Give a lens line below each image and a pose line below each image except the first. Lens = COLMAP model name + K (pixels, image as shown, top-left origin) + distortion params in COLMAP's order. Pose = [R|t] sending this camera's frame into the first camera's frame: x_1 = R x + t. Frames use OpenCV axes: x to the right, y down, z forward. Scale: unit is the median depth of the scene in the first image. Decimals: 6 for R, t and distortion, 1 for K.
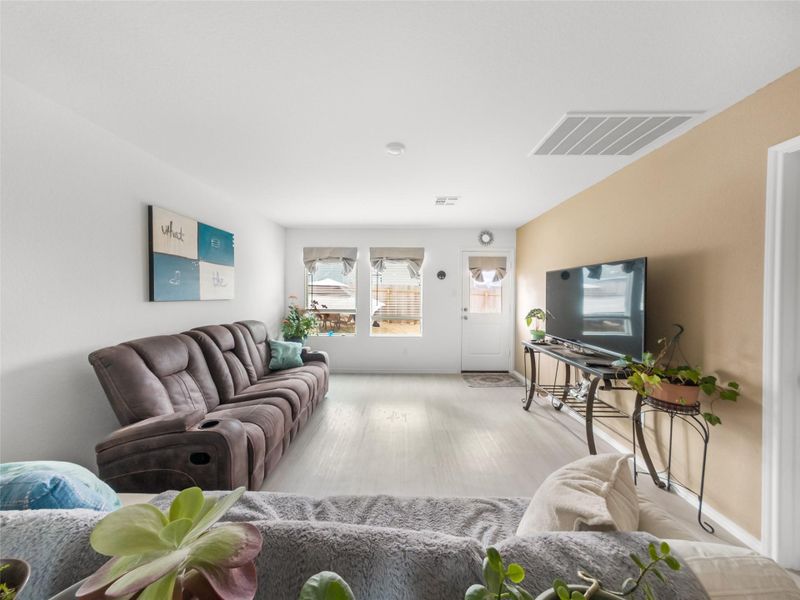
lens RADIAL K [[269.7, 0, 400.7], [0, 269.7, 297.7], [0, 0, 1]] dist [-0.006170, 0.000935]
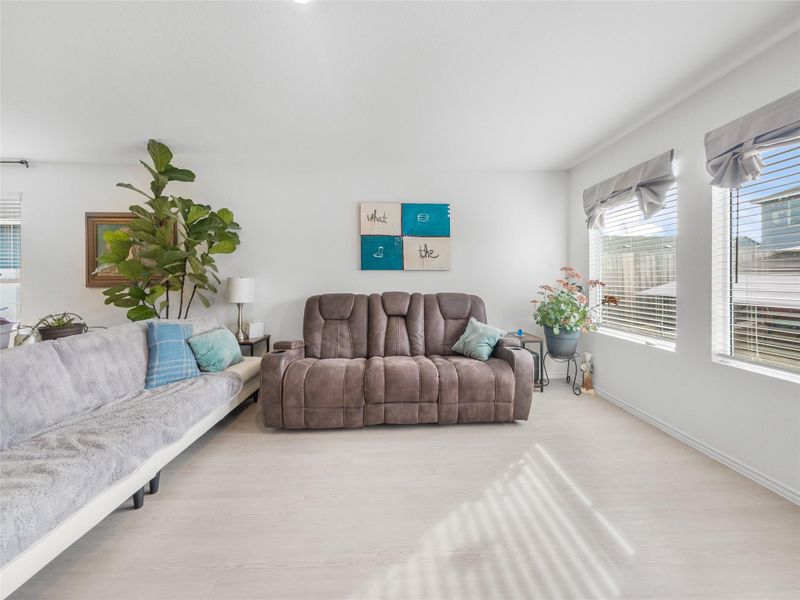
lens RADIAL K [[269.7, 0, 404.1], [0, 269.7, 278.9], [0, 0, 1]] dist [-0.006170, 0.000935]
pose [[0.056311, -0.008293, -0.998379, 0.259503], [-0.016651, 0.999819, -0.009244, 0.036053], [0.998274, 0.017145, 0.056163, 0.575800]]
